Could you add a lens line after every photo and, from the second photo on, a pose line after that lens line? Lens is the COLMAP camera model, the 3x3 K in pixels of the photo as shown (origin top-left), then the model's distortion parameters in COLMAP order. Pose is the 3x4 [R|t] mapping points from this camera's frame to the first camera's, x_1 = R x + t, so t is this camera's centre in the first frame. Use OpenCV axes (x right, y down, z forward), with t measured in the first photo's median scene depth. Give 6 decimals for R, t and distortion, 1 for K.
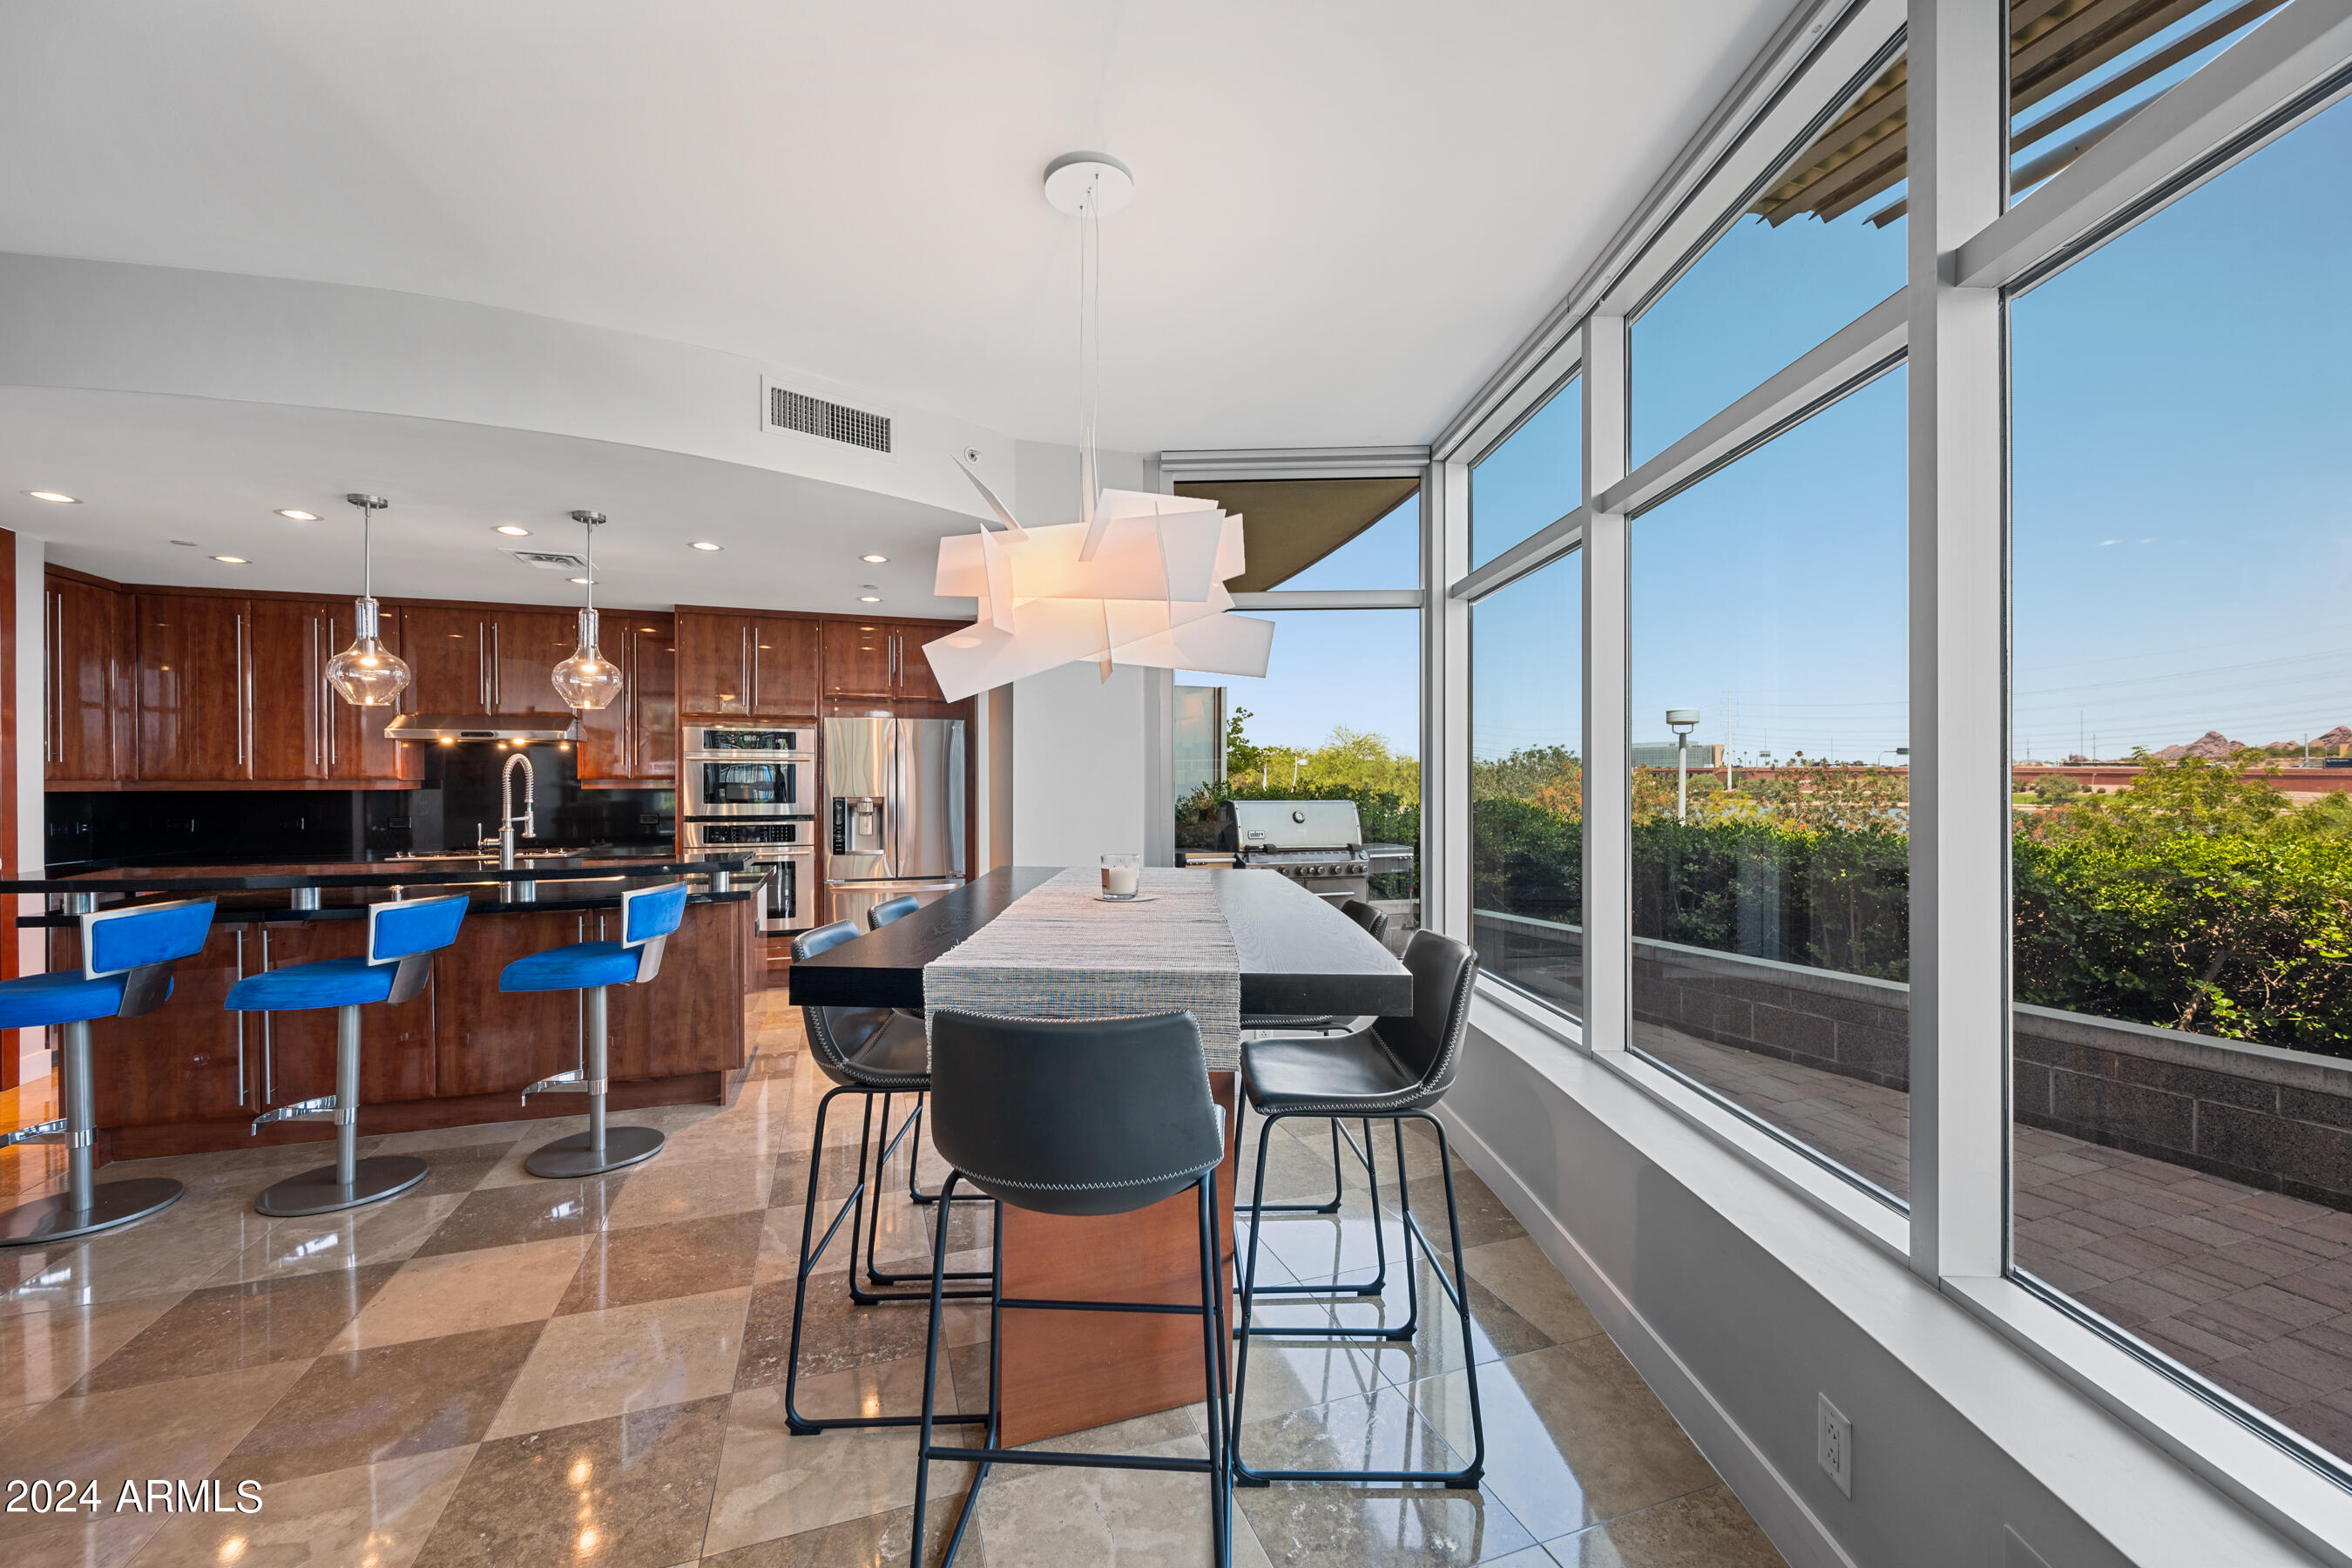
lens RADIAL K [[919.7, 0, 1170.0], [0, 919.7, 787.2], [0, 0, 1]] dist [-0.010499, -0.000394]
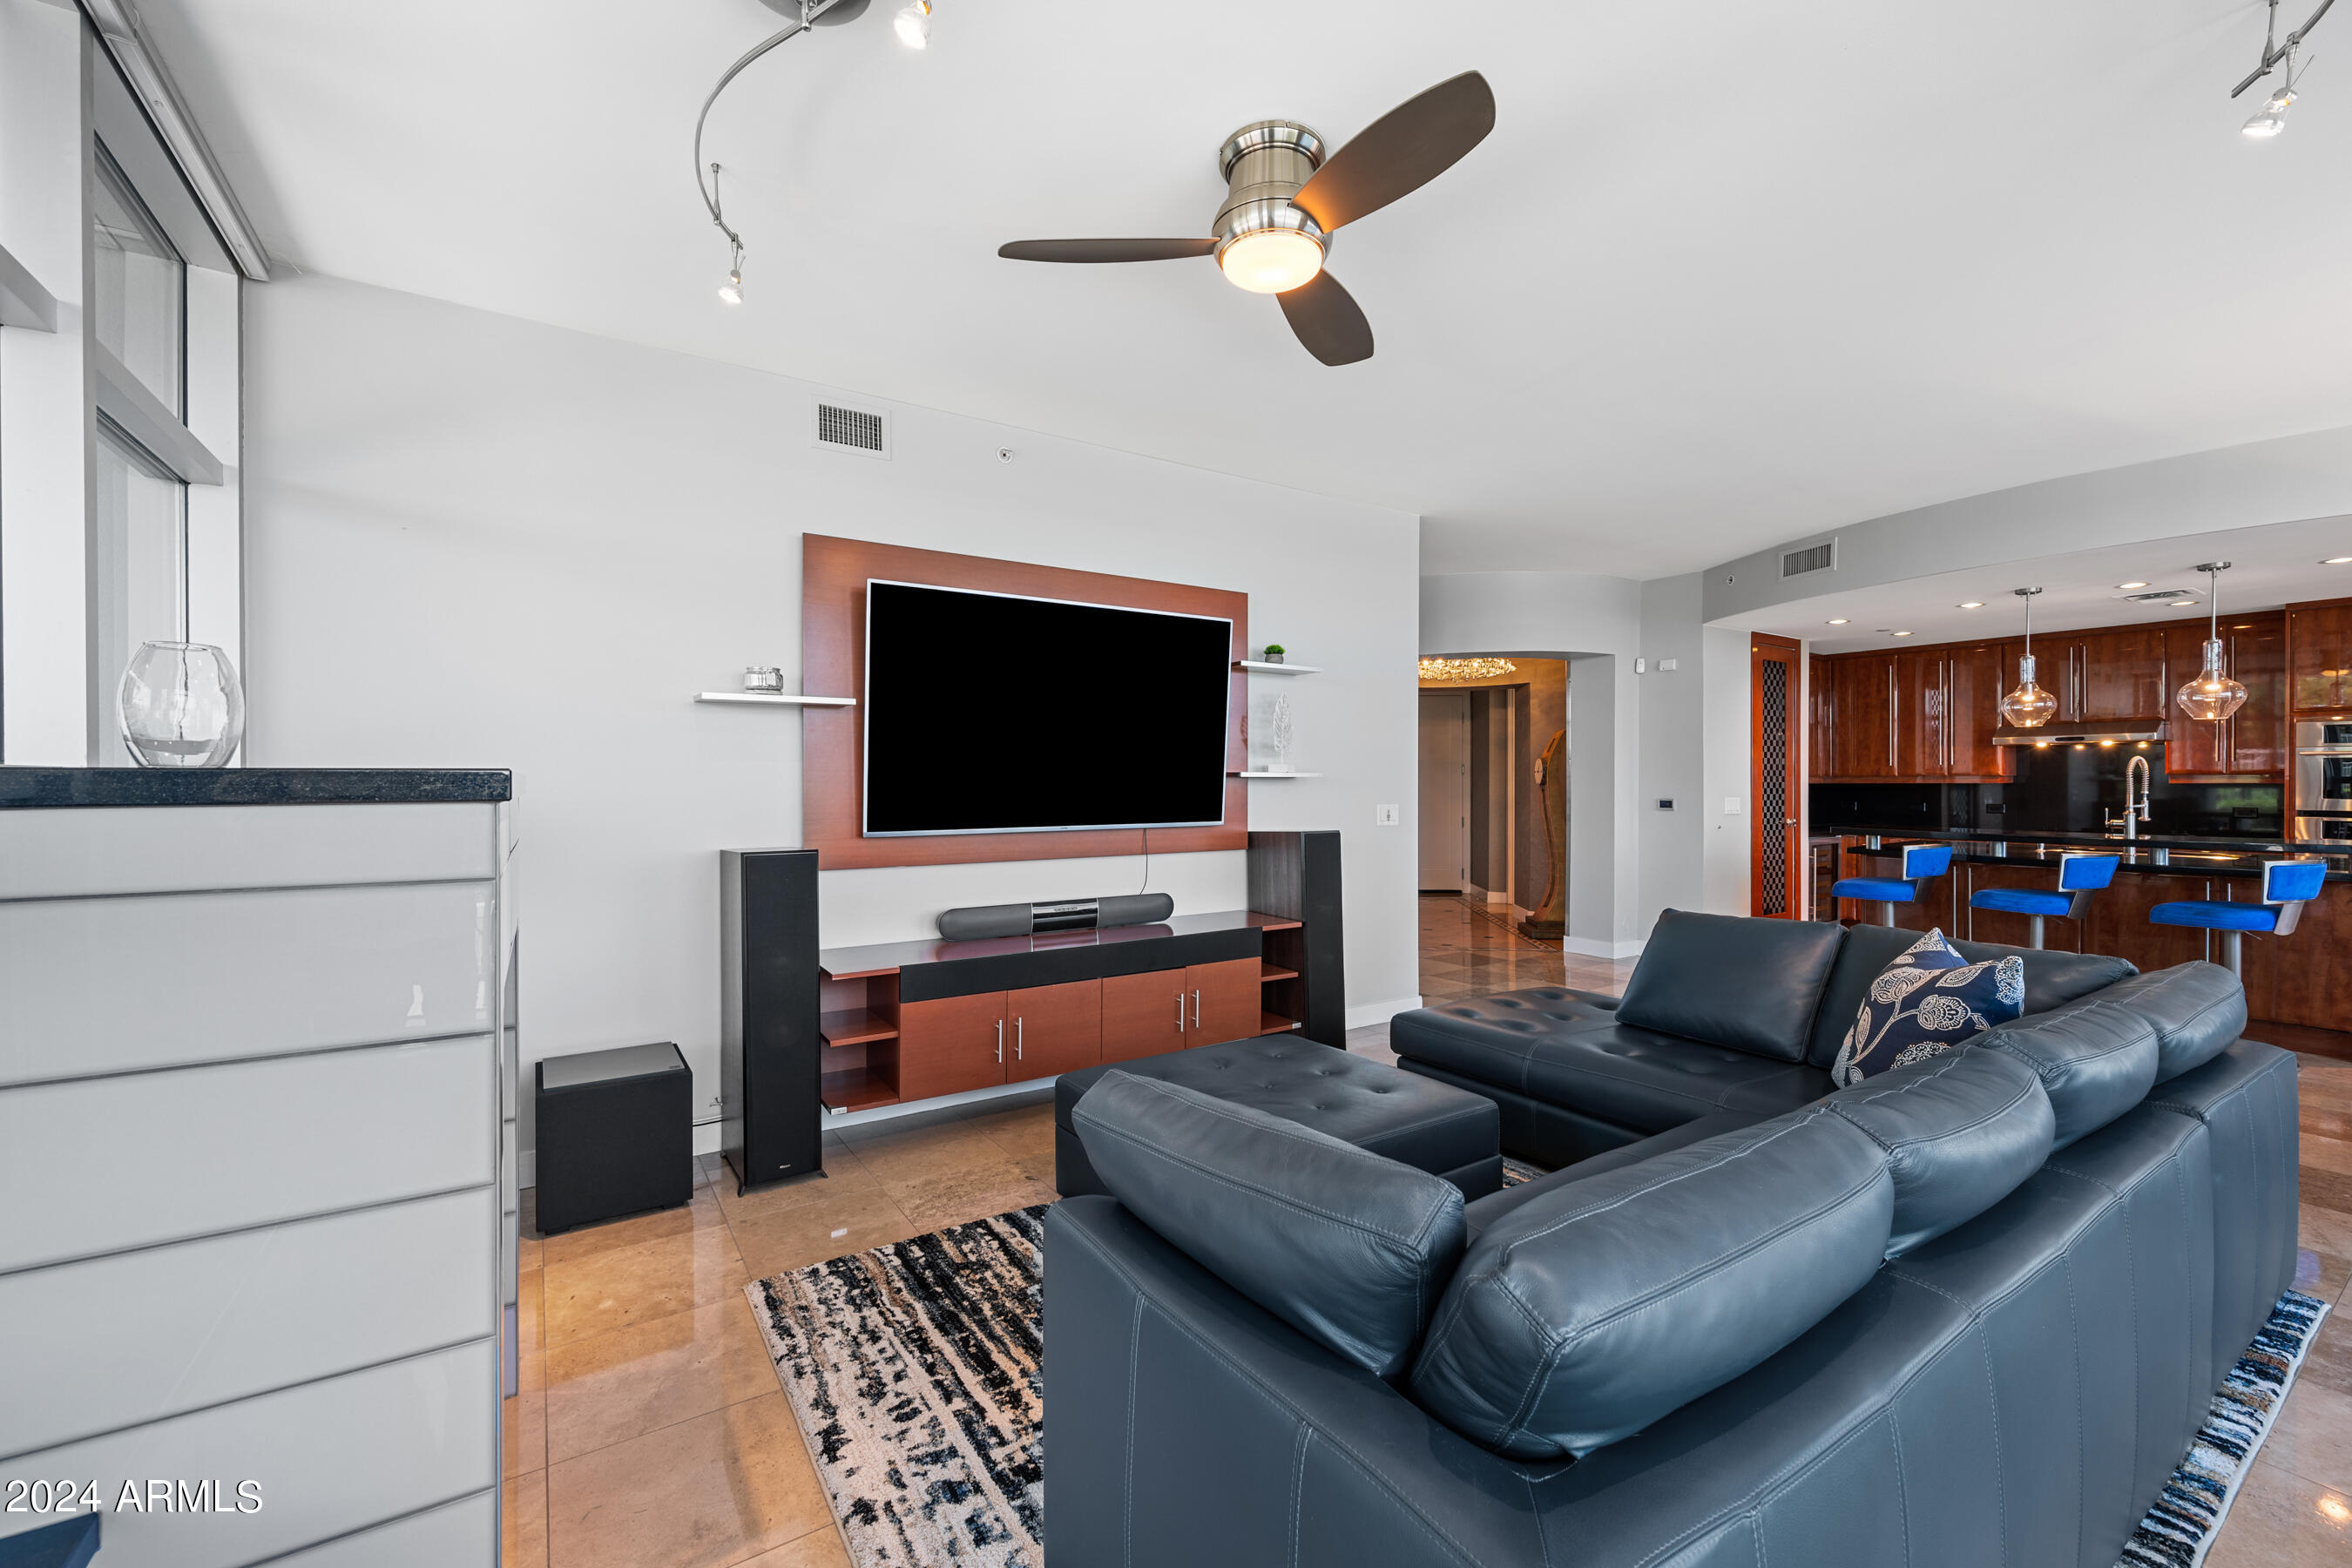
lens RADIAL K [[994.4, 0, 1170.6], [0, 994.4, 784.3], [0, 0, 1]] dist [0.001810, 0.000648]
pose [[0.270994, 0.005900, -0.962563, 0.283777], [-0.003439, 0.999981, 0.005161, 0.001298], [0.962575, 0.001912, 0.271009, -0.717746]]
